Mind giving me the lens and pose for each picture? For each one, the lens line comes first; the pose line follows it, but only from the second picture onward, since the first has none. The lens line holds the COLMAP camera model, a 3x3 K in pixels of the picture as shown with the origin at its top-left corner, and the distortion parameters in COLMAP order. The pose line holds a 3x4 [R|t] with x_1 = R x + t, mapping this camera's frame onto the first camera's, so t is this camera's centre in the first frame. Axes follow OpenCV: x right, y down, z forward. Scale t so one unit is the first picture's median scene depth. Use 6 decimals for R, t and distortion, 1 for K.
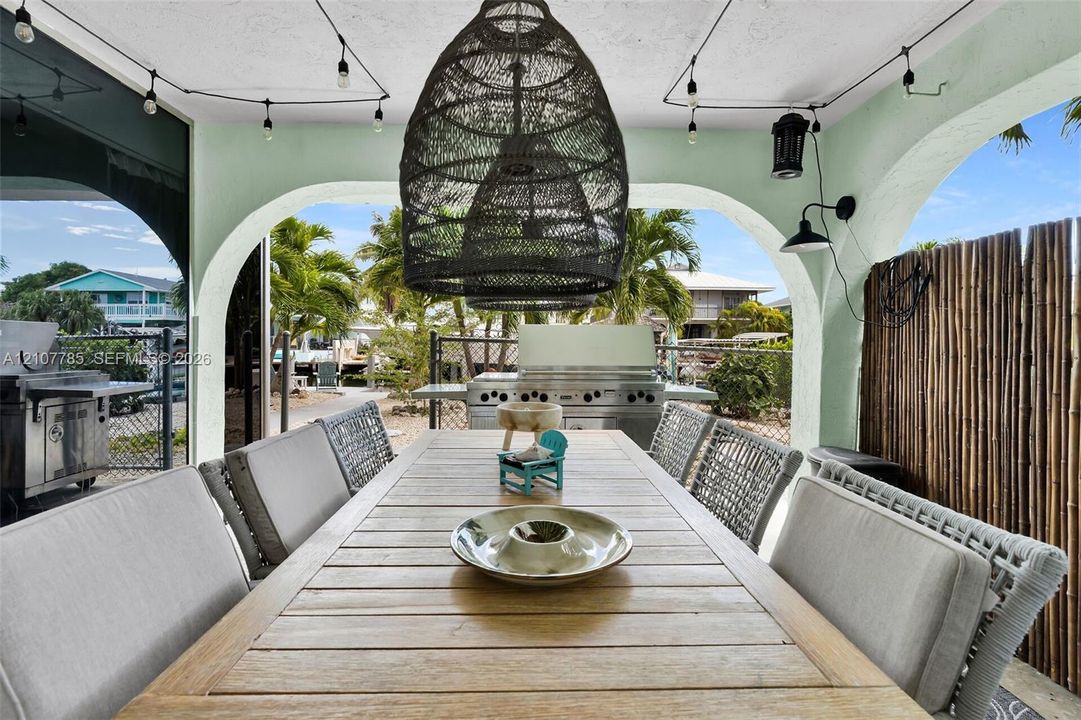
lens RADIAL K [[496.7, 0, 540.6], [0, 496.7, 340.1], [0, 0, 1]] dist [-0.001301, 0.000783]
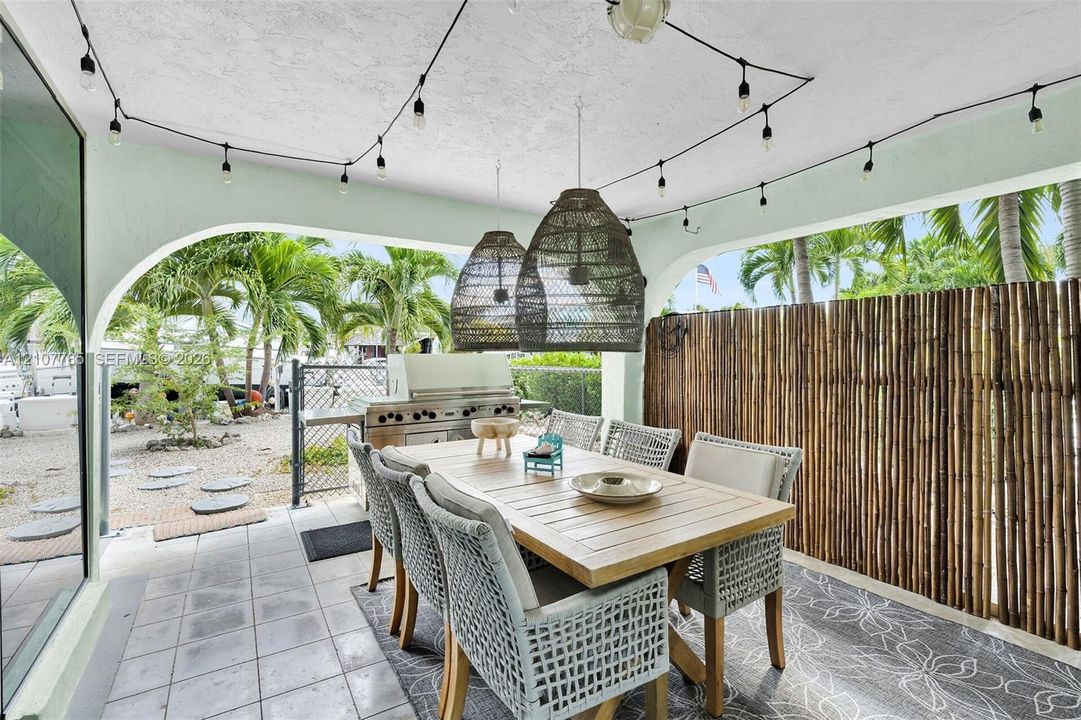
lens RADIAL K [[496.7, 0, 536.9], [0, 496.7, 354.2], [0, 0, 1]] dist [-0.001301, 0.000783]
pose [[0.850297, -0.010938, 0.526190, -0.555030], [0.007707, 0.999936, 0.008331, -0.054787], [-0.526247, -0.003029, 0.850326, -0.208277]]
